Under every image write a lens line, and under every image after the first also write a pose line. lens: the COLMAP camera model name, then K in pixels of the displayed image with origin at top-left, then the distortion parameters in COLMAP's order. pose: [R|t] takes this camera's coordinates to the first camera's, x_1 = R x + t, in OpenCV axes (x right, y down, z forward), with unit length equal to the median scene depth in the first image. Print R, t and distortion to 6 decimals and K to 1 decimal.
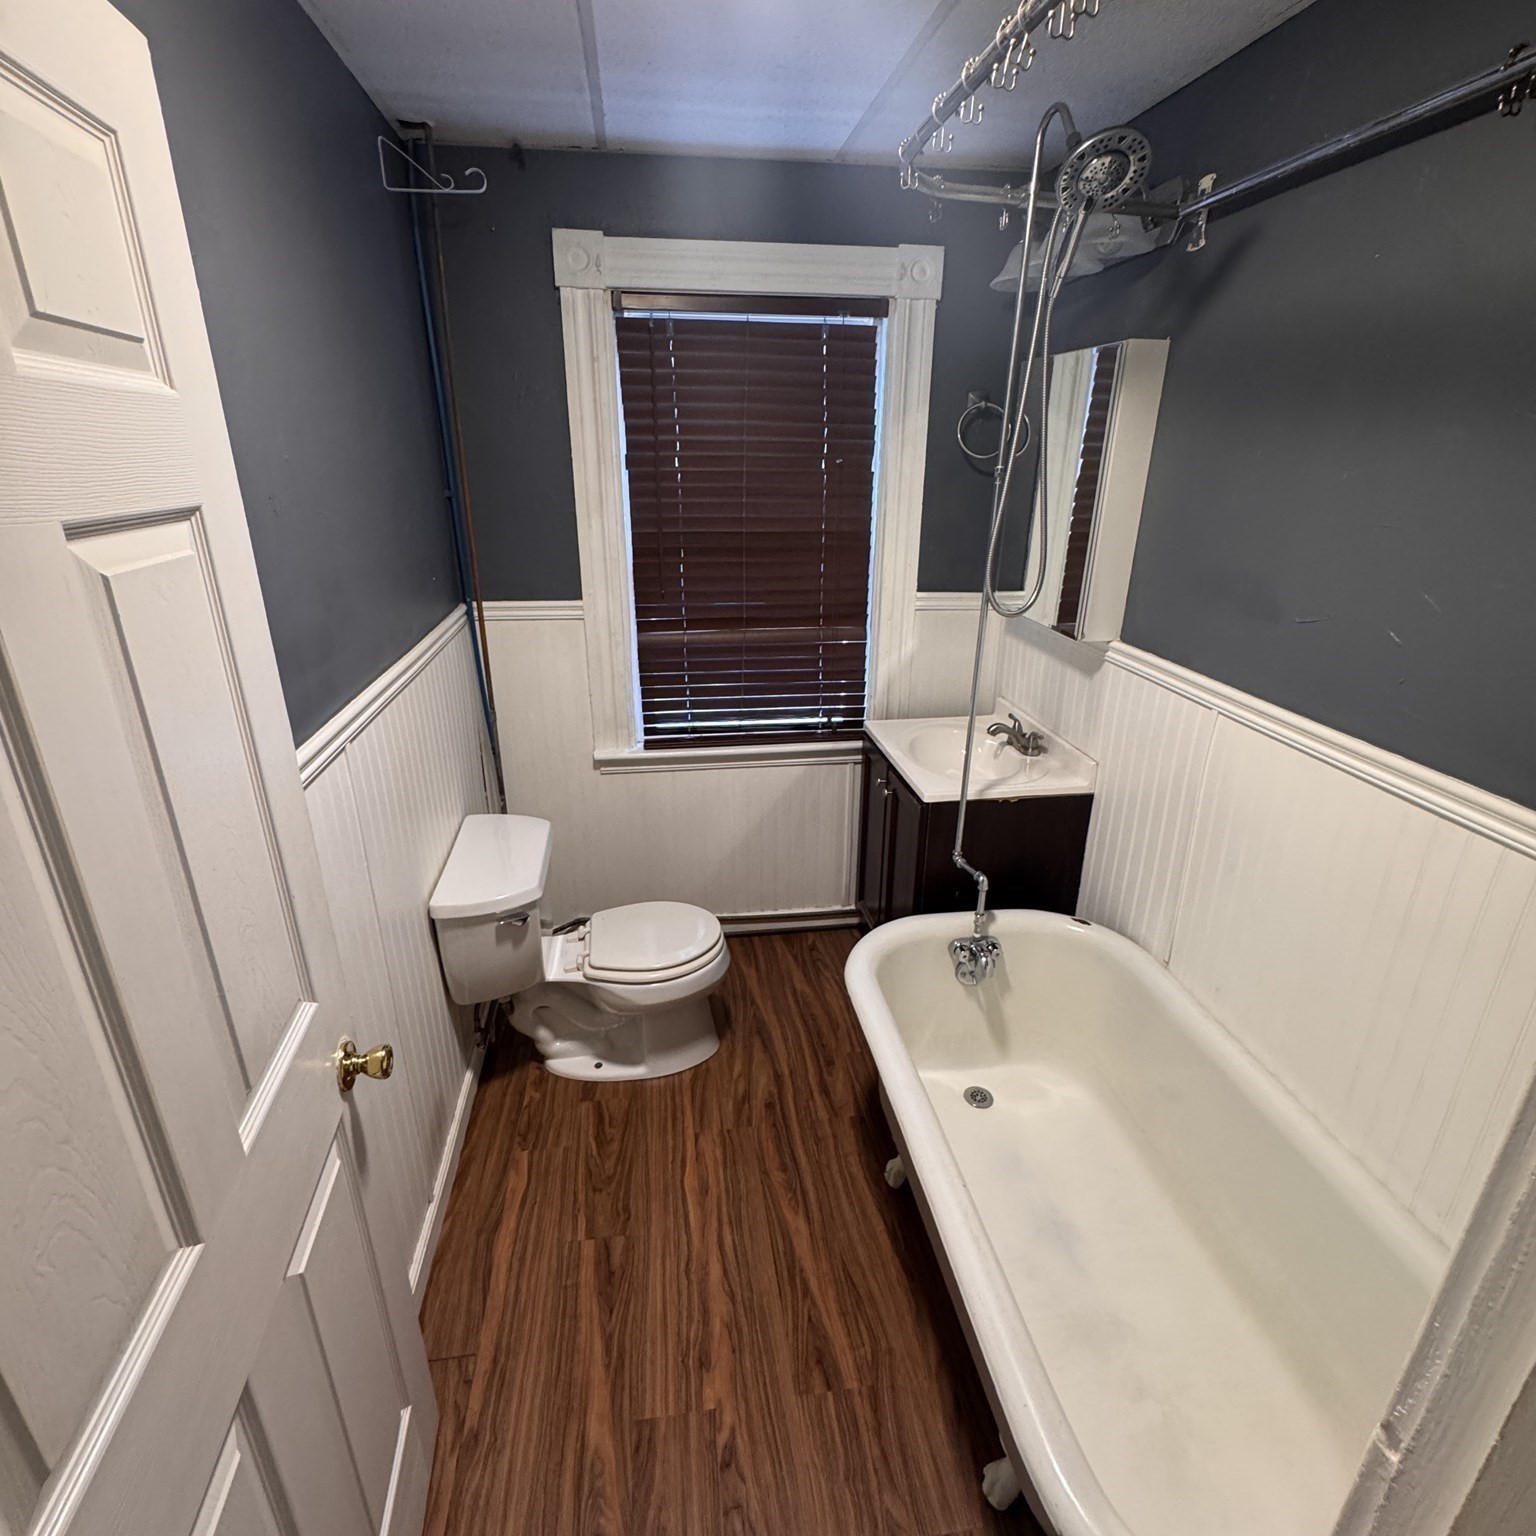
lens RADIAL K [[818.5, 0, 766.5], [0, 818.5, 765.4], [0, 0, 1]] dist [-0.004572, 0.000990]
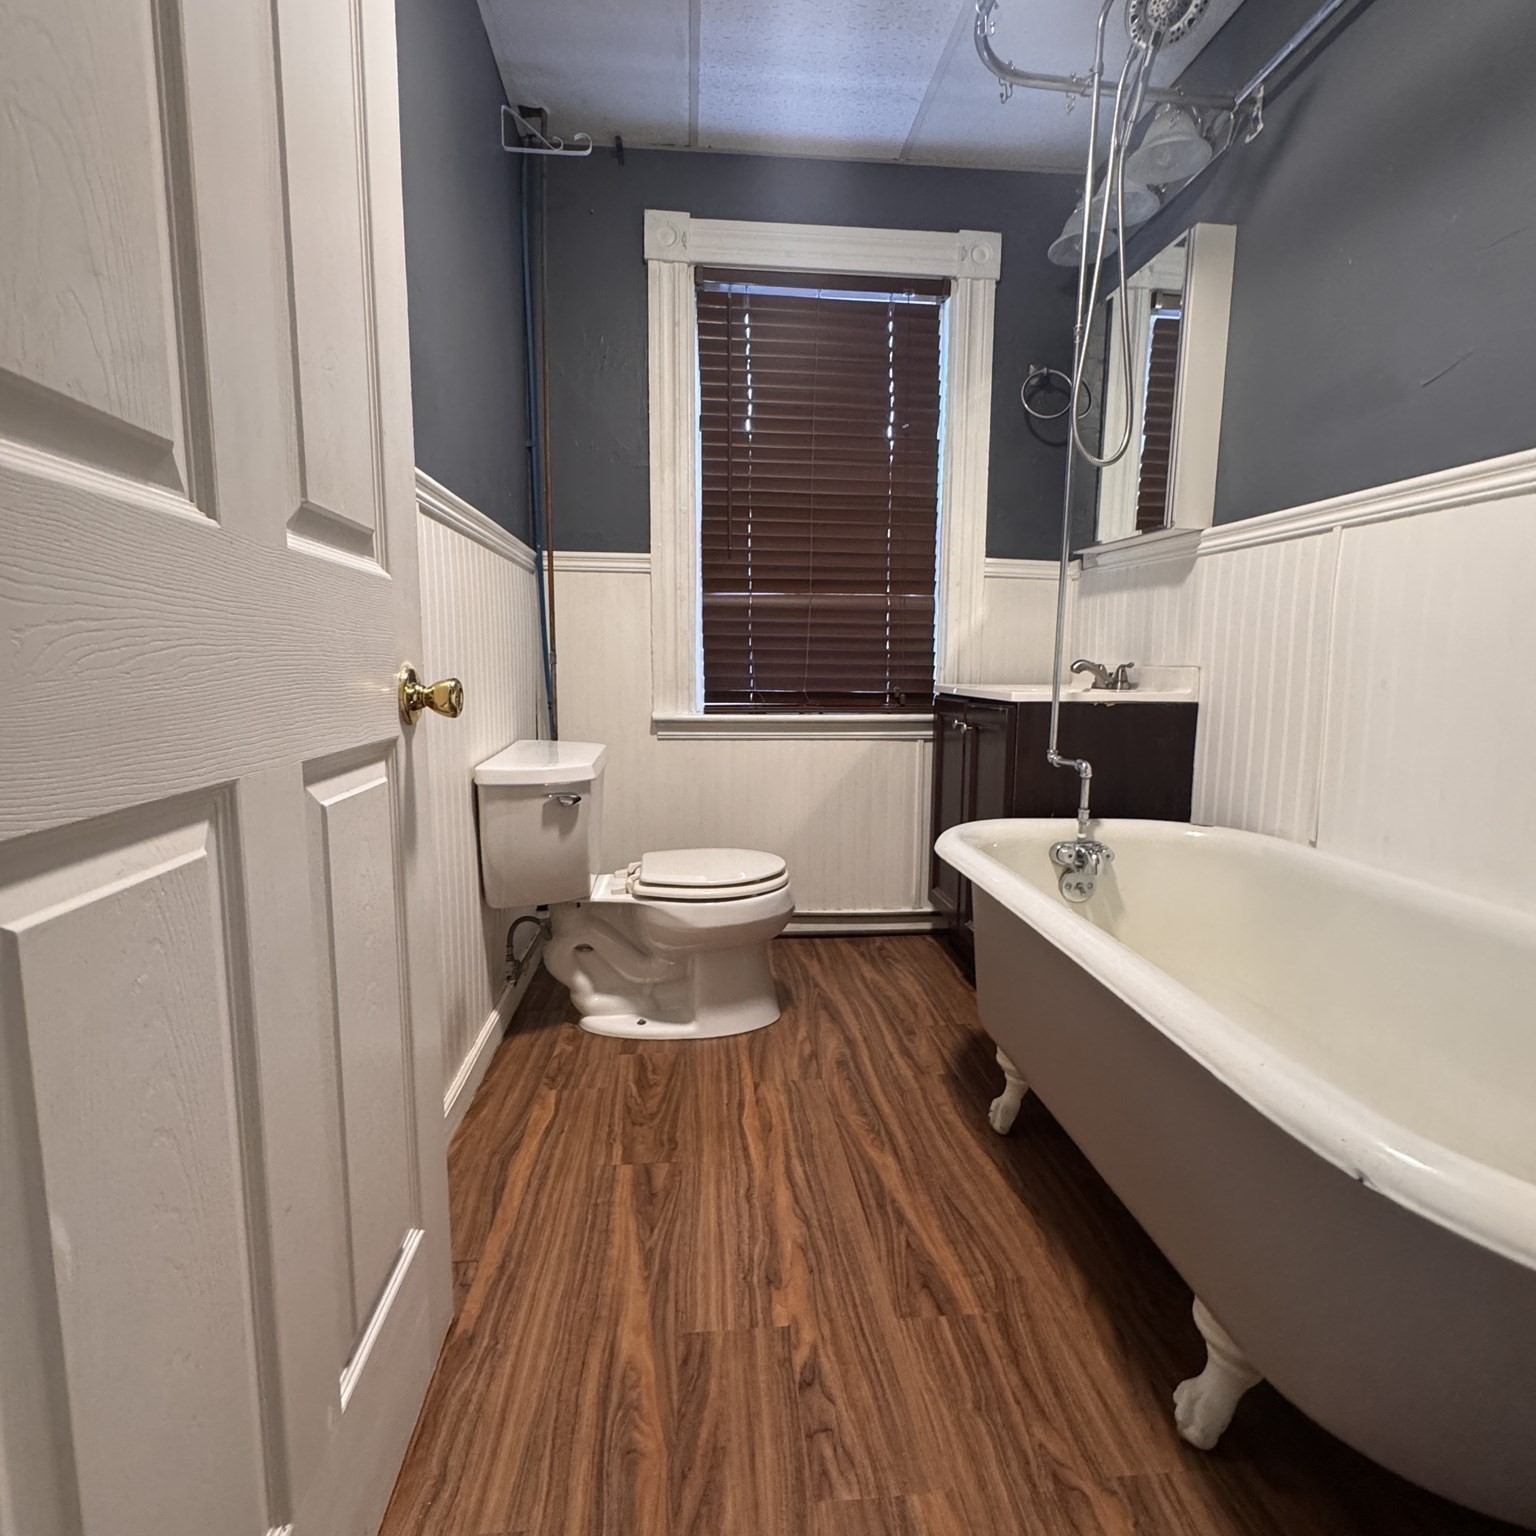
lens RADIAL K [[818.5, 0, 767.0], [0, 818.5, 762.4], [0, 0, 1]] dist [-0.004572, 0.000990]
pose [[0.998785, 0.008672, -0.048509, -0.036774], [-0.019955, 0.971247, -0.237237, 0.333225], [0.045056, 0.237917, 0.970240, 0.111079]]
